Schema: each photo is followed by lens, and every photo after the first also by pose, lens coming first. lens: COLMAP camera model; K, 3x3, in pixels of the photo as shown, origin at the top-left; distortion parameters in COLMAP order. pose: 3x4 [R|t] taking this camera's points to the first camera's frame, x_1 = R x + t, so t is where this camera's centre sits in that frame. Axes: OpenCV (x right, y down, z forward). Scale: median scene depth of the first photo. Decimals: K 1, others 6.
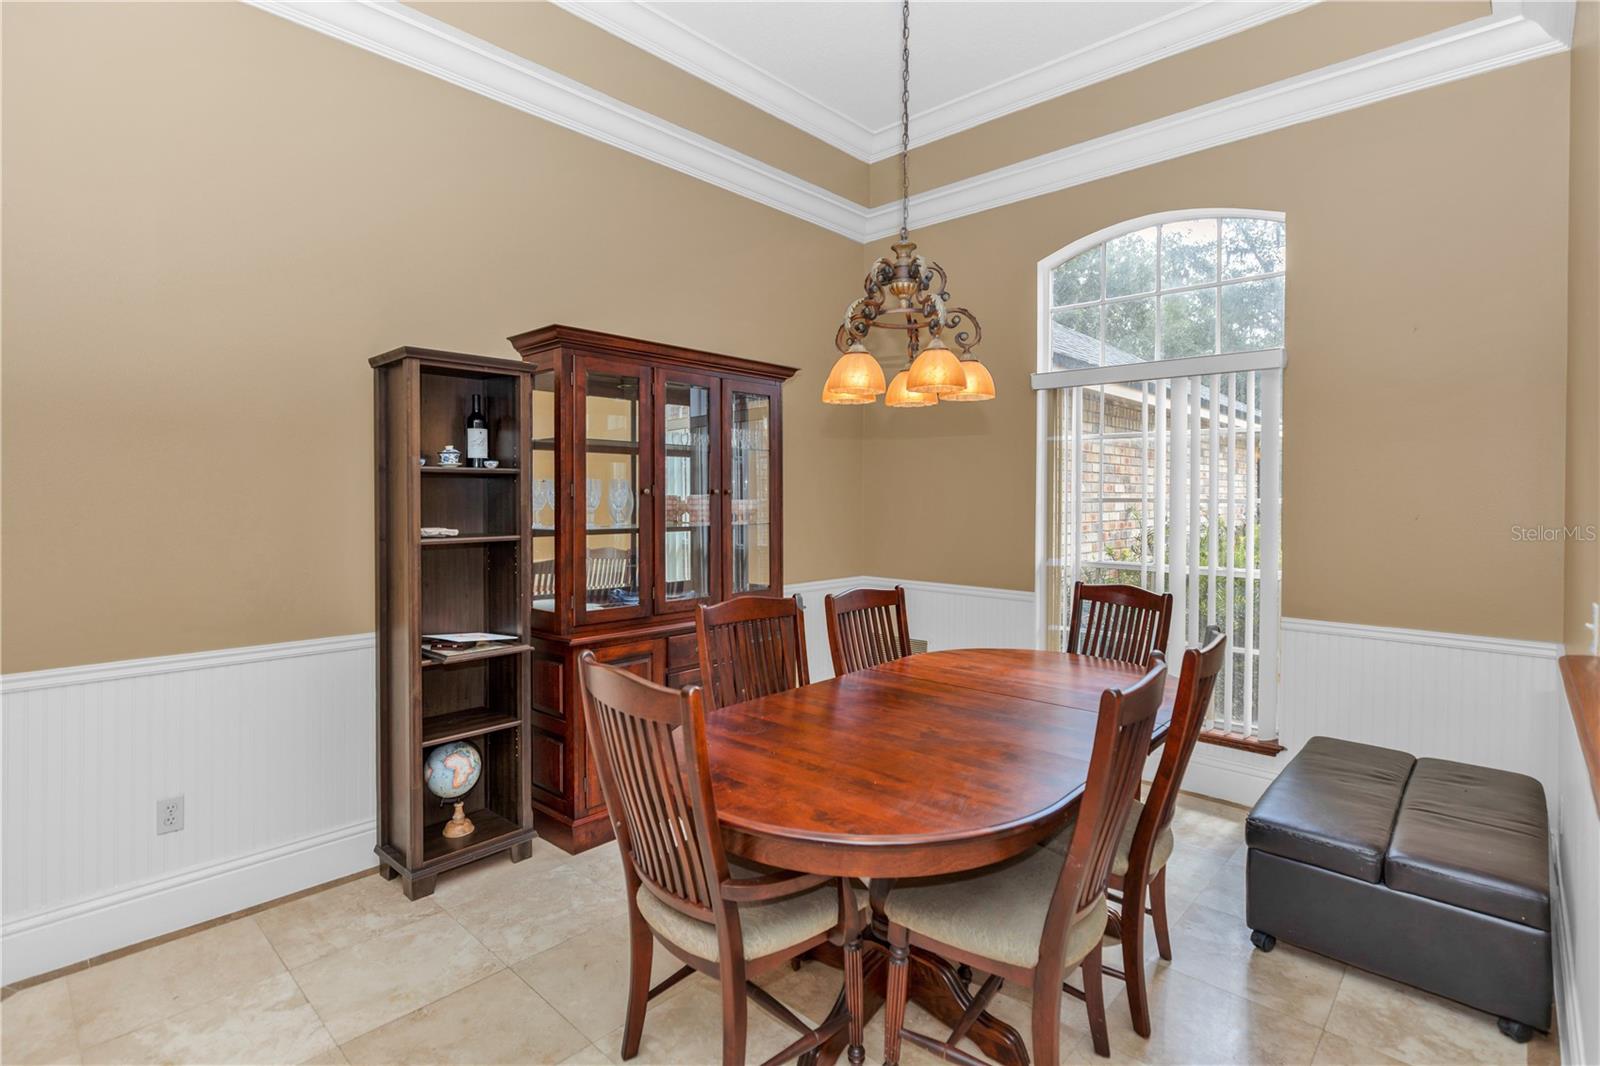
lens RADIAL K [[782.3, 0, 805.7], [0, 782.3, 528.5], [0, 0, 1]] dist [-0.002577, -0.000499]
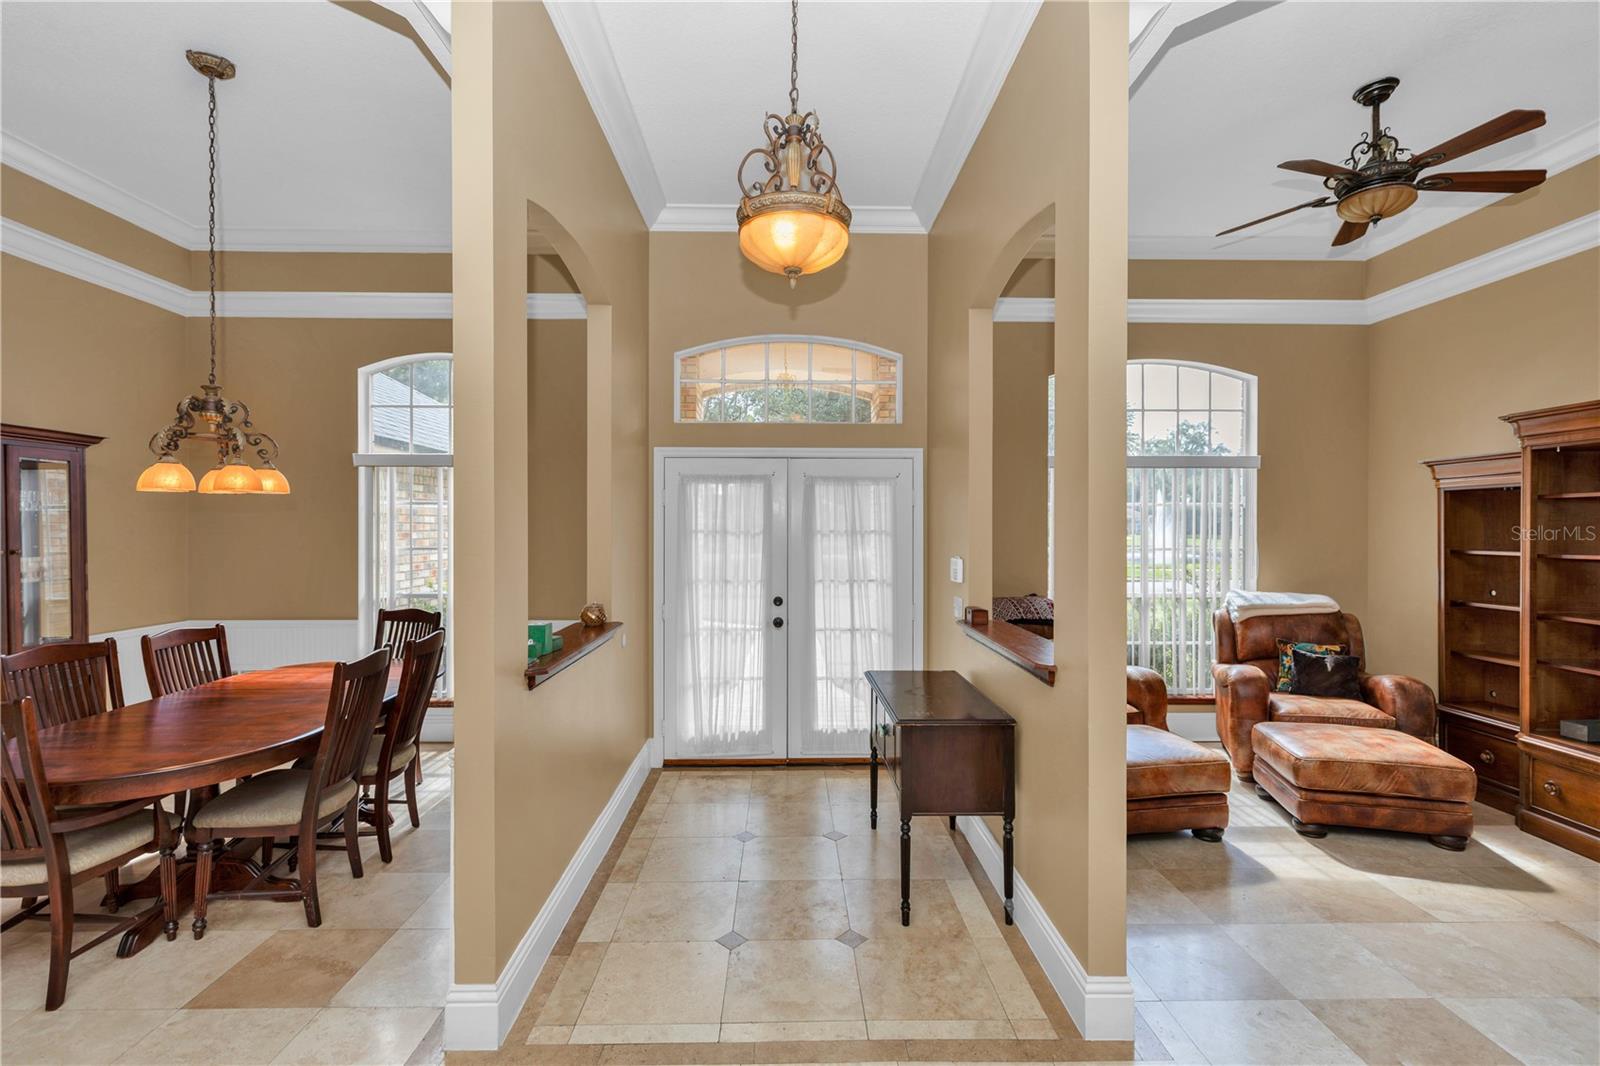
lens RADIAL K [[705.6, 0, 790.9], [0, 705.6, 529.2], [0, 0, 1]] dist [-0.001445, -0.000044]
pose [[0.718339, -0.006394, 0.695664, -0.011906], [0.034635, 0.999046, -0.026581, -0.021283], [-0.694831, 0.043188, 0.717875, -0.562198]]
